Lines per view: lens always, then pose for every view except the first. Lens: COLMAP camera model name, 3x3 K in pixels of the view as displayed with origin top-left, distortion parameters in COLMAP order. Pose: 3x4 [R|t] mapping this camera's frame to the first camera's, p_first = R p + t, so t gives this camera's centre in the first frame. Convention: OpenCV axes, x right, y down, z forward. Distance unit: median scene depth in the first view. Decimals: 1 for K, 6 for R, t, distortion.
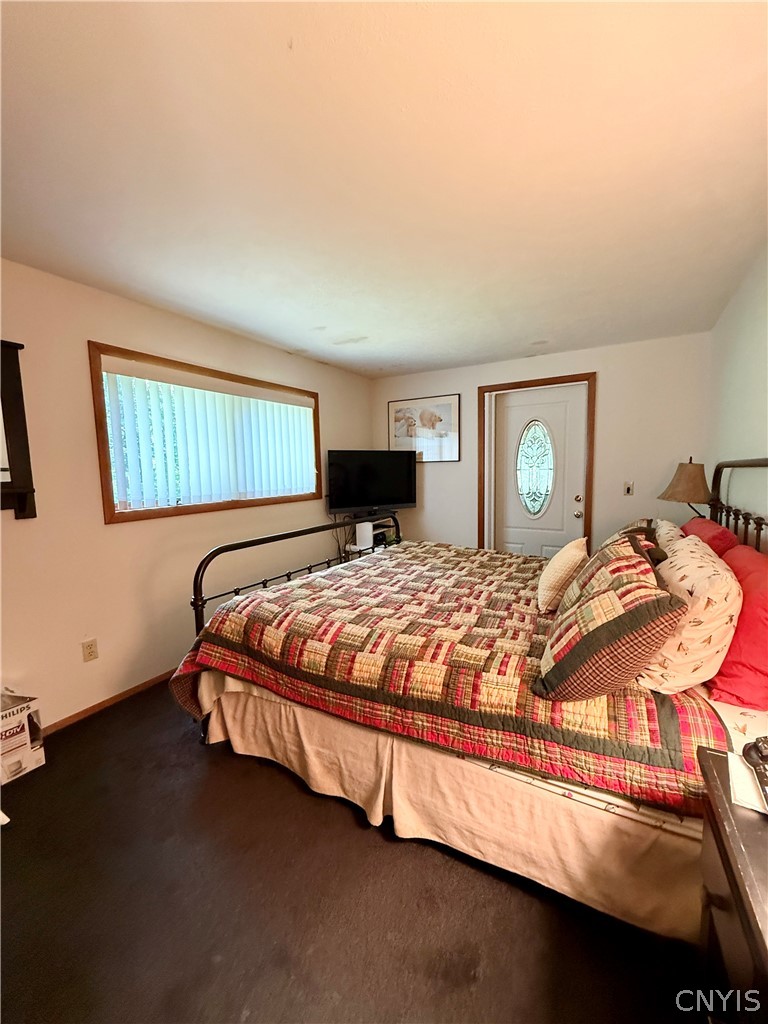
lens RADIAL K [[404.8, 0, 387.2], [0, 404.8, 512.8], [0, 0, 1]] dist [-0.007200, 0.001631]
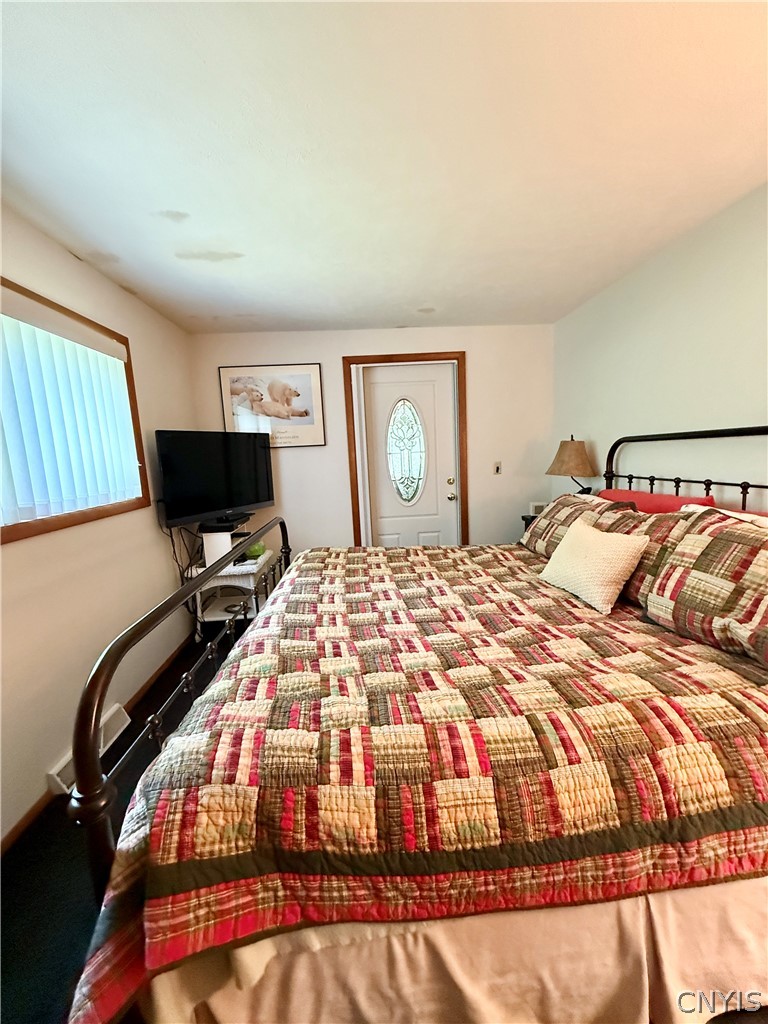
lens RADIAL K [[404.8, 0, 384.3], [0, 404.8, 512.2], [0, 0, 1]] dist [-0.007200, 0.001631]
pose [[0.832132, -0.103189, 0.544893, -0.354893], [0.092400, 0.994601, 0.047244, -0.036035], [-0.546826, 0.011035, 0.837173, 0.448481]]
